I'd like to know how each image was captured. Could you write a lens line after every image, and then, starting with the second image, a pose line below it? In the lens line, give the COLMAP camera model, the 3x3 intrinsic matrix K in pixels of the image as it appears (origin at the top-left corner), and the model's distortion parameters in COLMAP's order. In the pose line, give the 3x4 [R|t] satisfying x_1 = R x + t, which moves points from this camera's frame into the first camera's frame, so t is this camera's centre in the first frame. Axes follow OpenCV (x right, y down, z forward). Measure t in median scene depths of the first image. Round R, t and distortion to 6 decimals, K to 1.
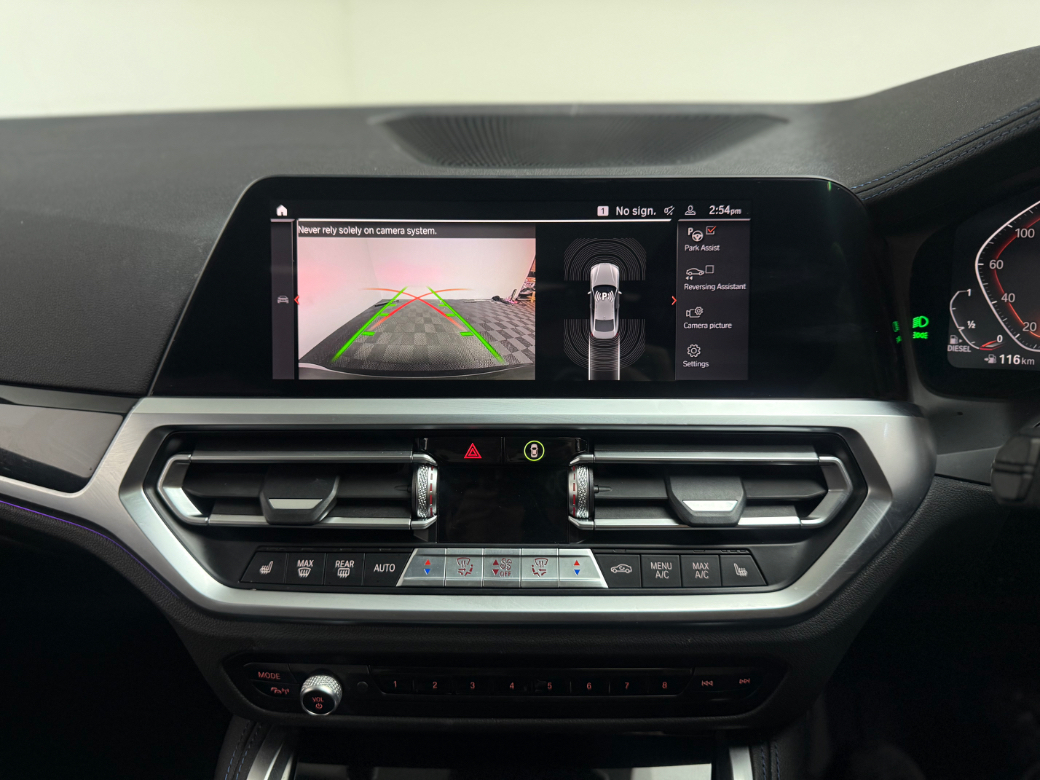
lens RADIAL K [[774.3, 0, 512.8], [0, 774.3, 393.1], [0, 0, 1]] dist [0.012855, -0.023428]
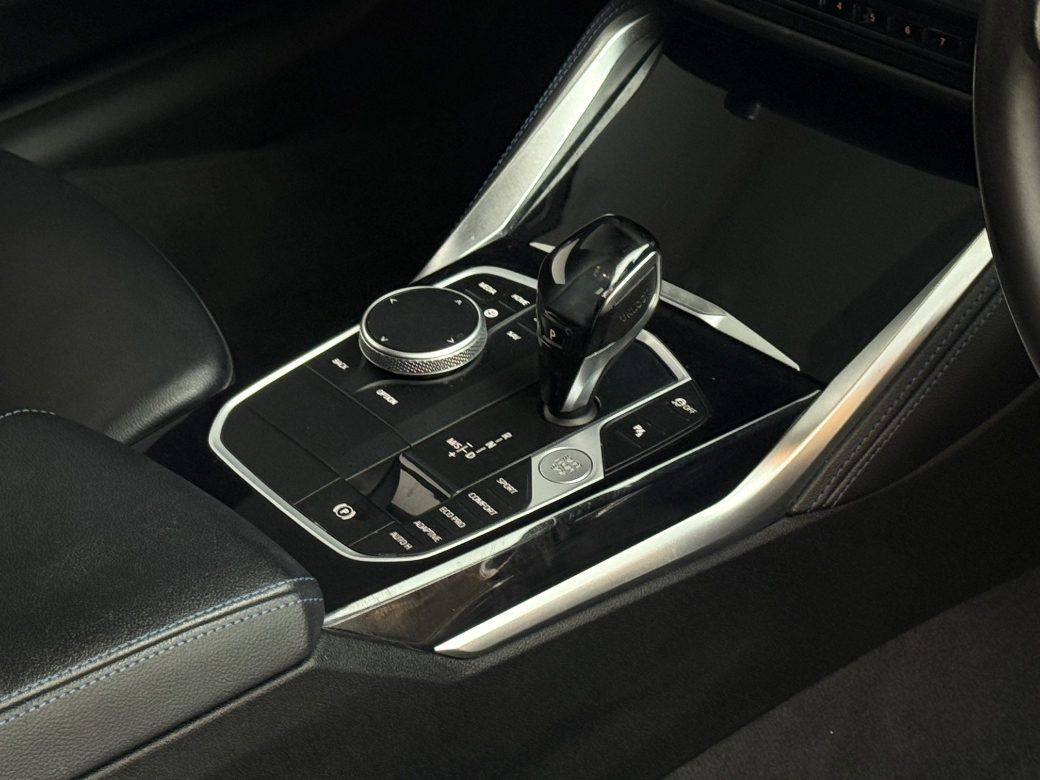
lens RADIAL K [[2587.8, 0, 522.5], [0, 2587.8, 395.1], [0, 0, 1]] dist [0.234197, 0.000000]
pose [[0.745175, 0.376491, -0.550425, 1.607815], [-0.186565, 0.910126, 0.369952, -0.283633], [0.640240, -0.172989, 0.748443, -1.658552]]
